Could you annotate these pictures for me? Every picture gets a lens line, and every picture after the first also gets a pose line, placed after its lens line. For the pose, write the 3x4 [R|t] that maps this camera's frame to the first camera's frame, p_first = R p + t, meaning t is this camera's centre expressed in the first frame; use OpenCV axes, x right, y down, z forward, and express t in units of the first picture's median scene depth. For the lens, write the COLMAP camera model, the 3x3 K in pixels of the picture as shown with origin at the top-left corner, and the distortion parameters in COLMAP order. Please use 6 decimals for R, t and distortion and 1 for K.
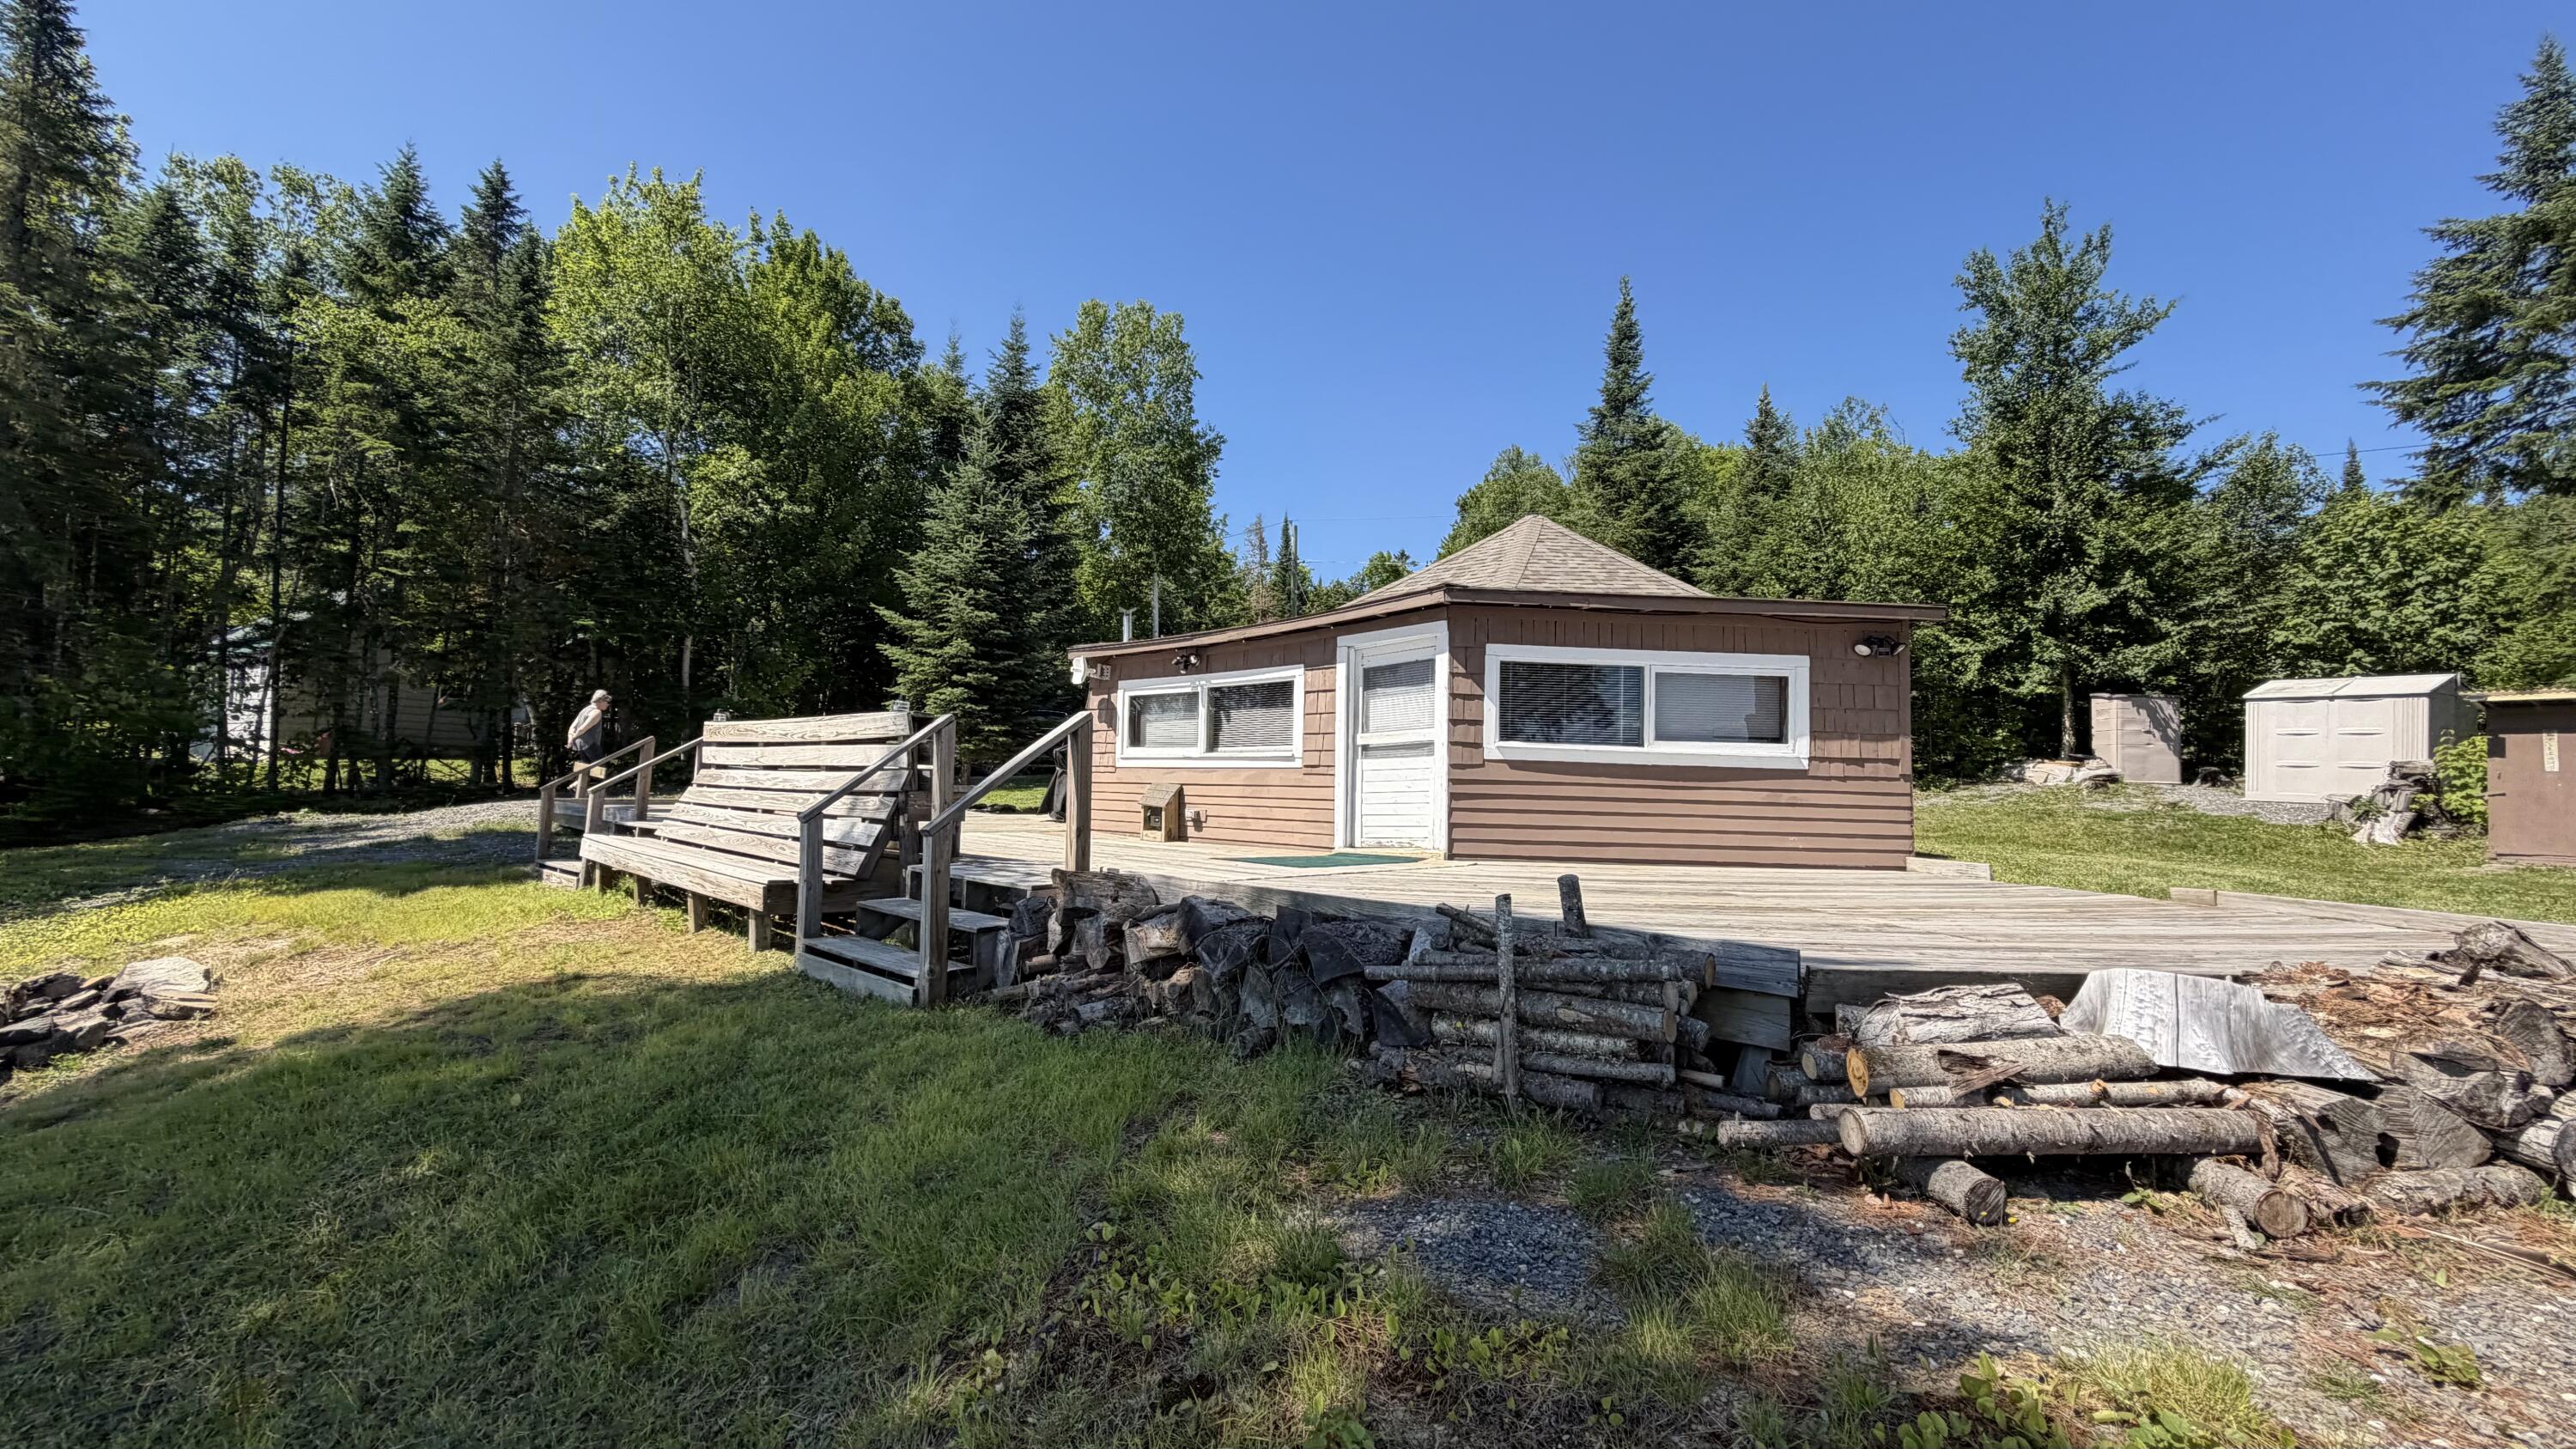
lens RADIAL K [[1032.5, 0, 1288.7], [0, 1032.5, 727.8], [0, 0, 1]] dist [0.000163, -0.000352]
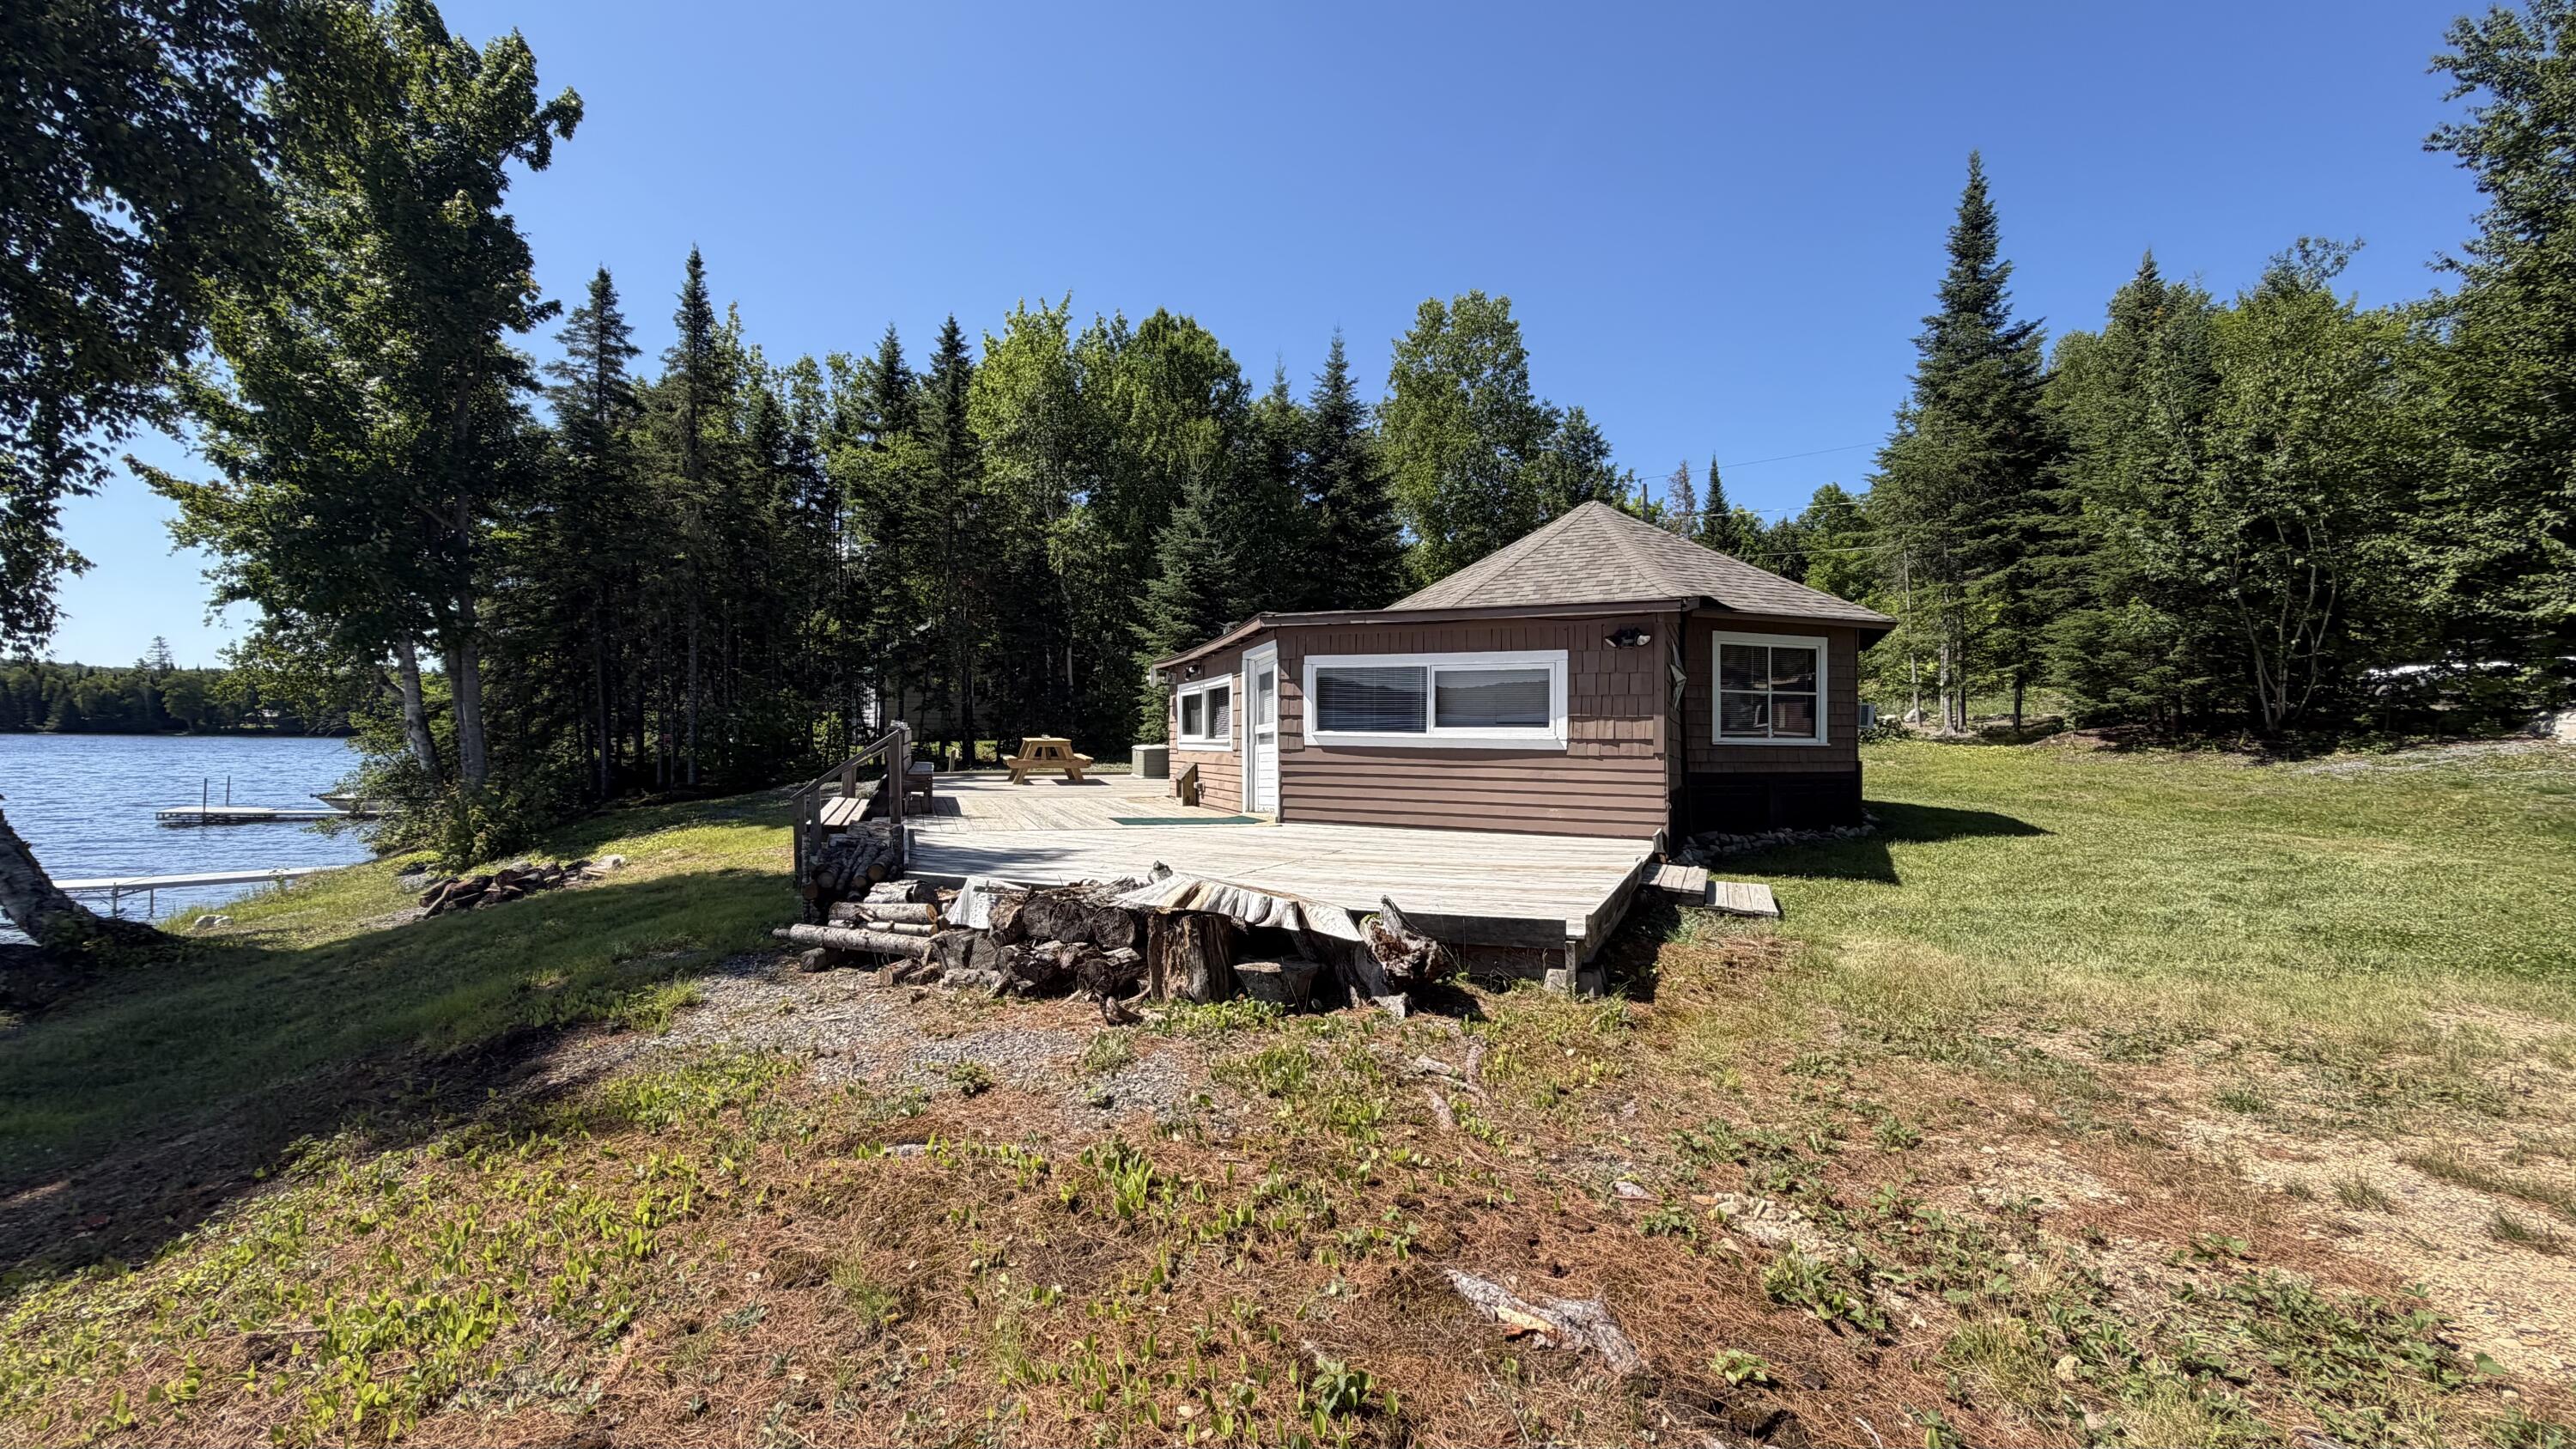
lens RADIAL K [[1032.5, 0, 1282.7], [0, 1032.5, 724.6], [0, 0, 1]] dist [0.000163, -0.000352]
pose [[0.887020, -0.024842, -0.461062, 0.398660], [0.040133, 0.998921, 0.023388, -0.014071], [0.459983, -0.039249, 0.887060, -0.083846]]
